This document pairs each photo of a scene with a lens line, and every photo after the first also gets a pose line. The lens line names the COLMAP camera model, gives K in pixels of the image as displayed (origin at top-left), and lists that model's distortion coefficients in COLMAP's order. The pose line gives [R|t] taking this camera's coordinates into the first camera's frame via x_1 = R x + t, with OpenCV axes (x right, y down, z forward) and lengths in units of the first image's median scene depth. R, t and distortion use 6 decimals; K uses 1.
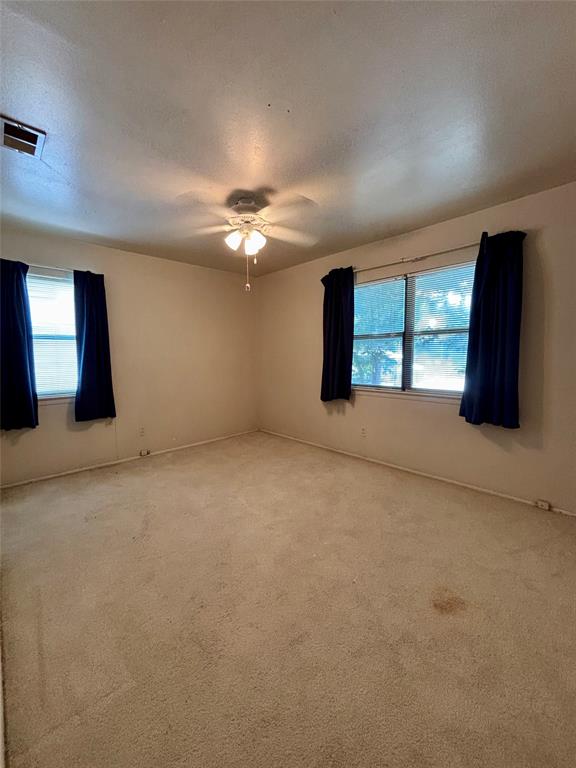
lens RADIAL K [[310.7, 0, 284.6], [0, 310.7, 385.8], [0, 0, 1]] dist [0.007930, -0.001845]
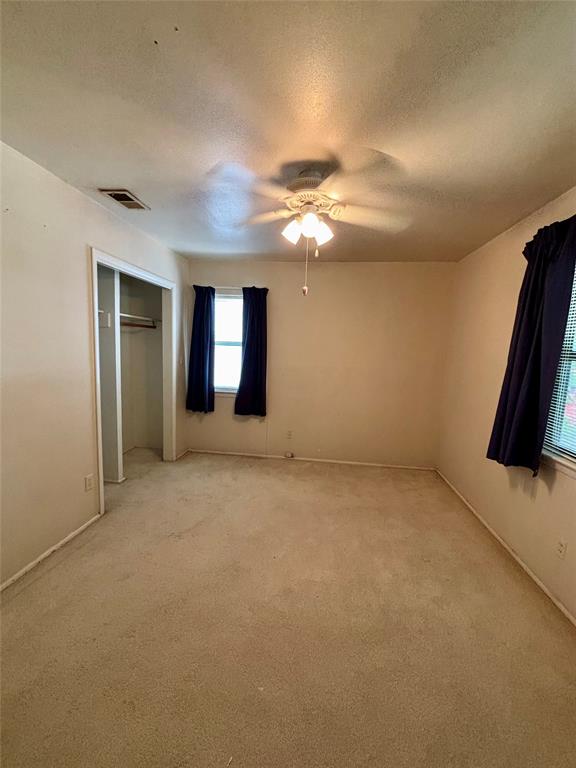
lens RADIAL K [[310.7, 0, 285.3], [0, 310.7, 381.9], [0, 0, 1]] dist [0.007930, -0.001845]
pose [[0.640627, 0.122106, -0.758081, 0.356256], [-0.121434, 0.990962, 0.056997, -0.100836], [0.758189, 0.055543, 0.649665, 0.369807]]
